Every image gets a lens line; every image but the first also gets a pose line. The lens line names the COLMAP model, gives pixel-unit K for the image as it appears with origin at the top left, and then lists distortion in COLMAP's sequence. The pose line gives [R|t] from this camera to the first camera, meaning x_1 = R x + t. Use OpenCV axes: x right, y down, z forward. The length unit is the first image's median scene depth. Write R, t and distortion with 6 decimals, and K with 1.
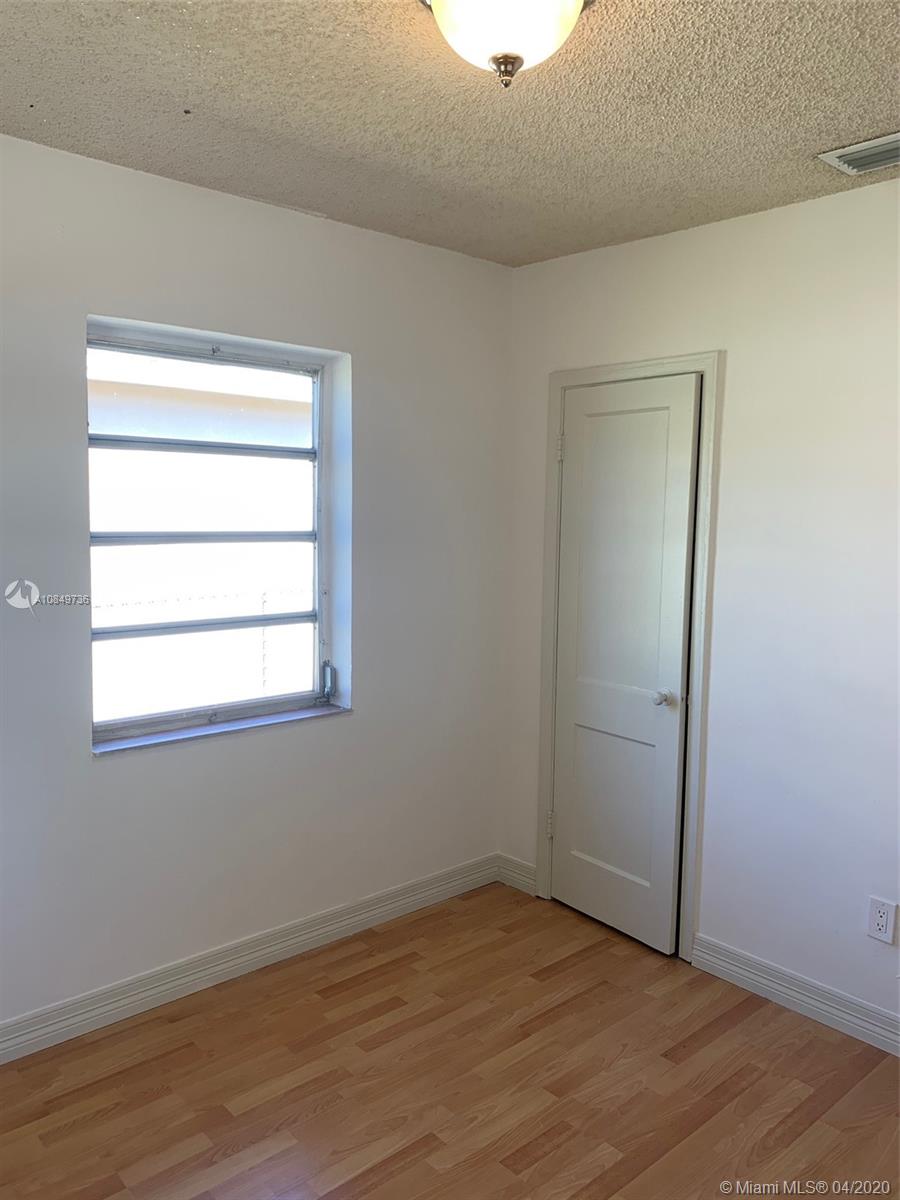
lens RADIAL K [[916.3, 0, 452.4], [0, 916.3, 597.4], [0, 0, 1]] dist [0.005525, -0.005503]
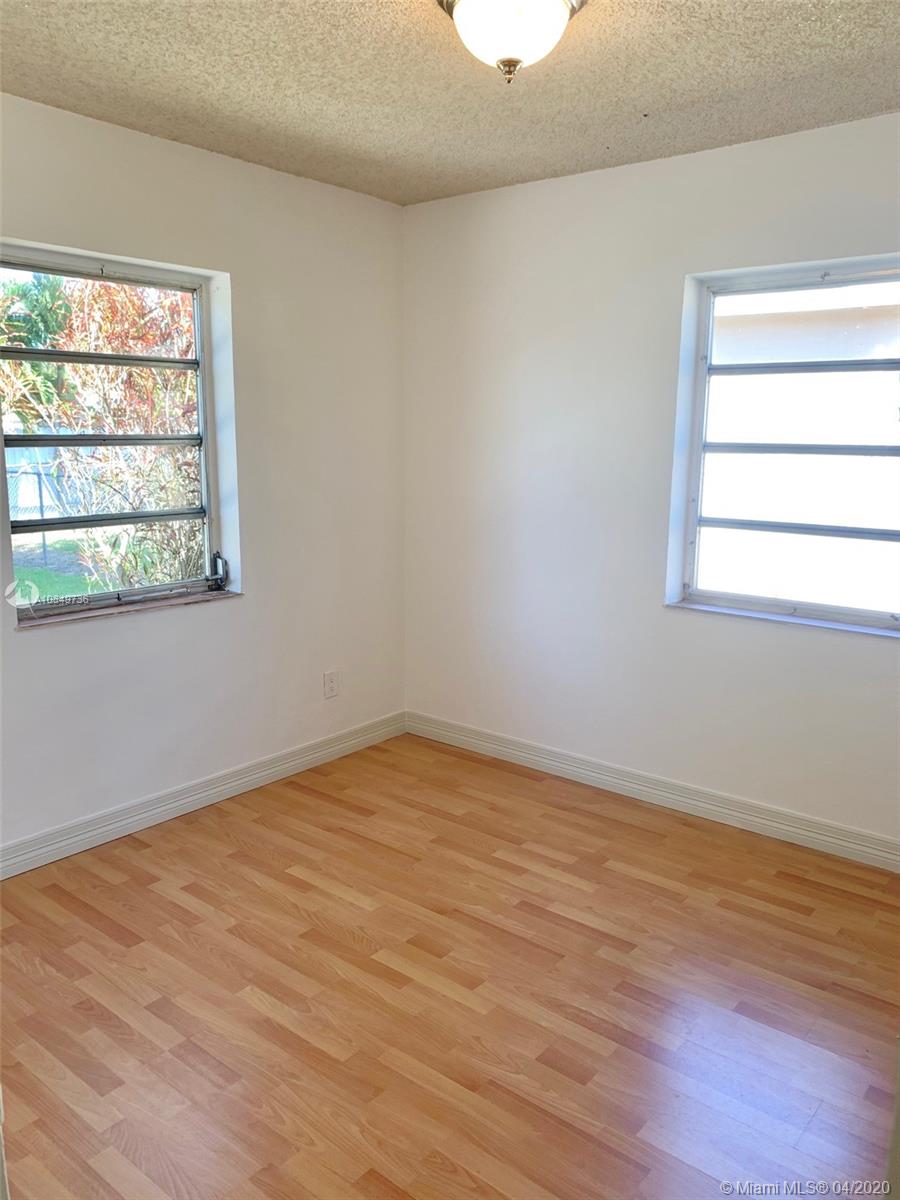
lens RADIAL K [[916.3, 0, 452.4], [0, 916.3, 597.4], [0, 0, 1]] dist [0.005525, -0.005503]
pose [[0.150515, 0.165637, -0.974633, 0.861306], [-0.100942, 0.983287, 0.151518, -0.015127], [0.983441, 0.075576, 0.164719, 0.446290]]
